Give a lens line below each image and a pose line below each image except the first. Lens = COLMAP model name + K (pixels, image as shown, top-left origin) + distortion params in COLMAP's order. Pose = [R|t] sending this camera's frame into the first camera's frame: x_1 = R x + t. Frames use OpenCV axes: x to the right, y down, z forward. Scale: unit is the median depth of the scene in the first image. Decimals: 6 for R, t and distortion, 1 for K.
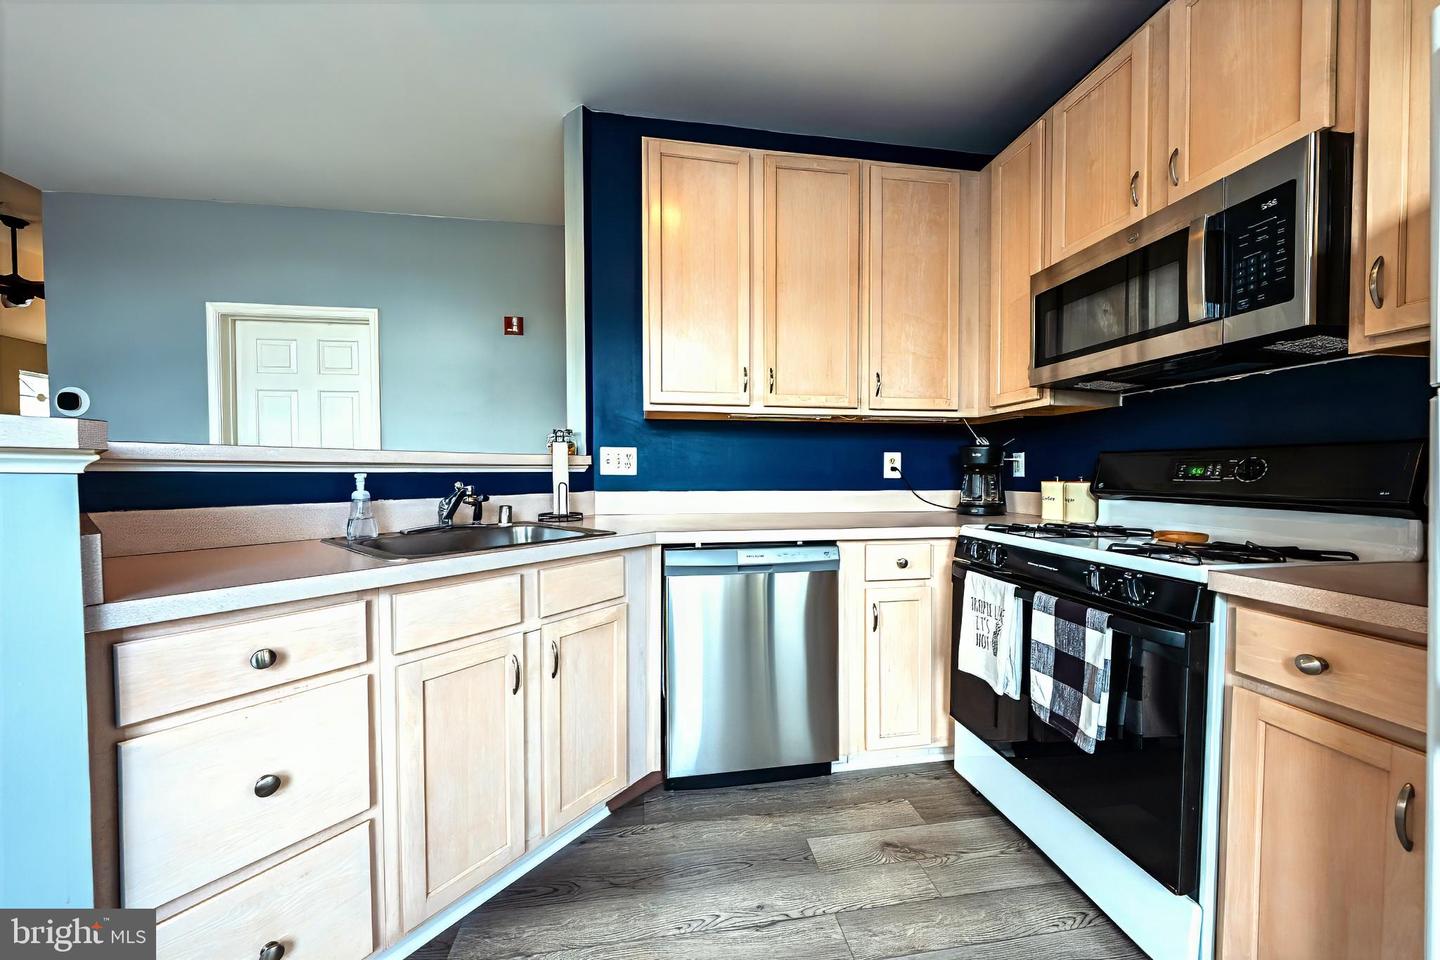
lens RADIAL K [[488.6, 0, 720.9], [0, 488.6, 483.2], [0, 0, 1]] dist [-0.000844, -0.000060]
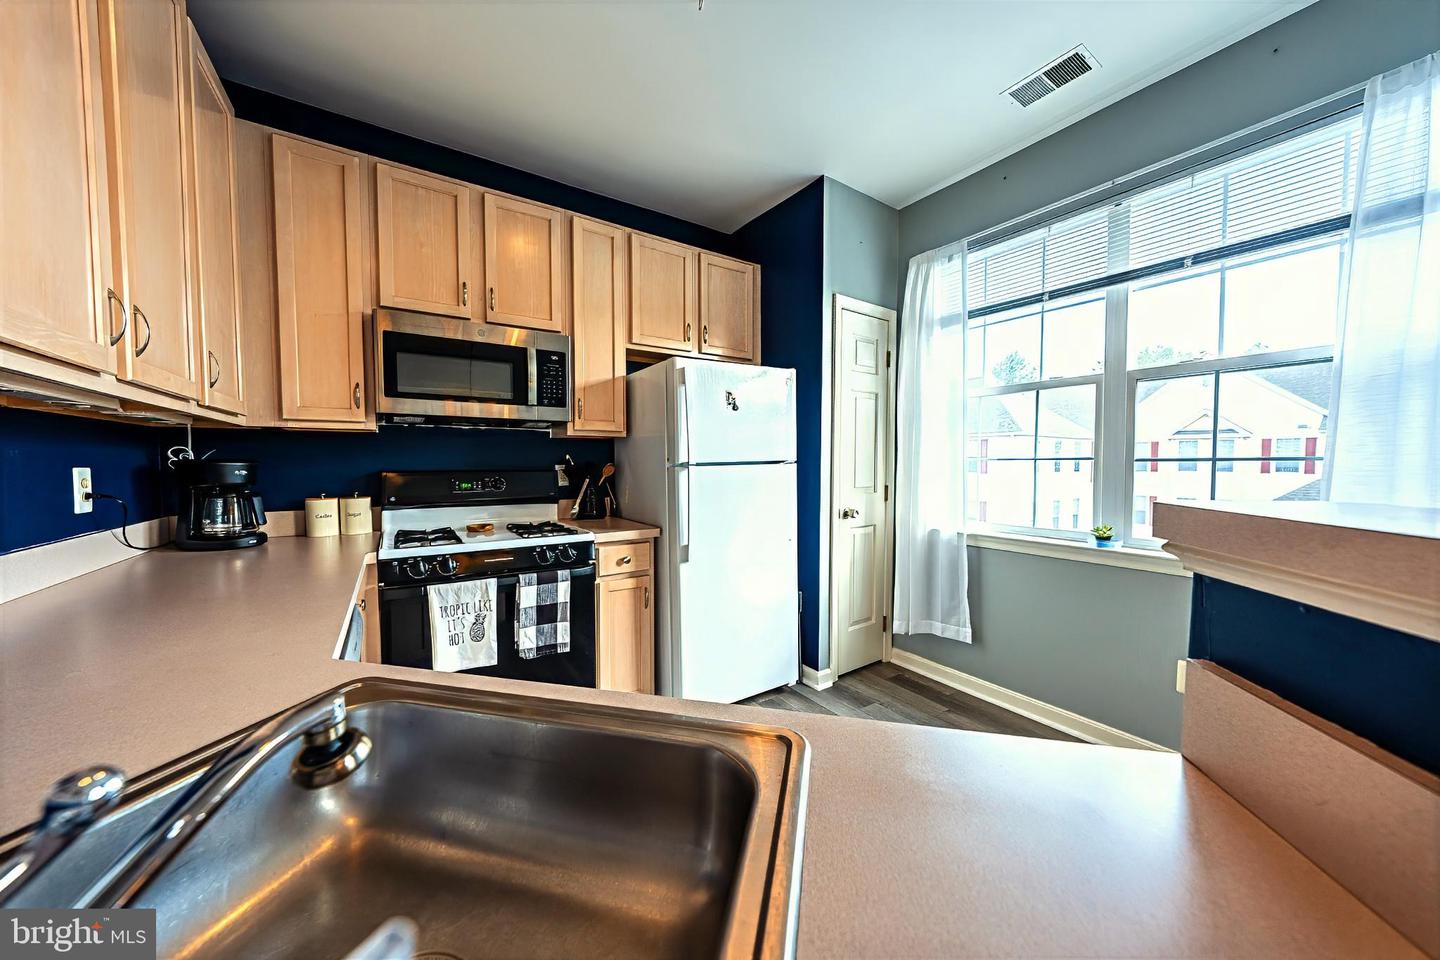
lens RADIAL K [[488.6, 0, 724.0], [0, 488.6, 478.9], [0, 0, 1]] dist [-0.000844, -0.000060]
pose [[-0.421936, -0.033723, 0.905998, -0.842520], [0.018819, 0.998767, 0.045940, -0.108999], [-0.906430, 0.036434, -0.420781, 0.970805]]
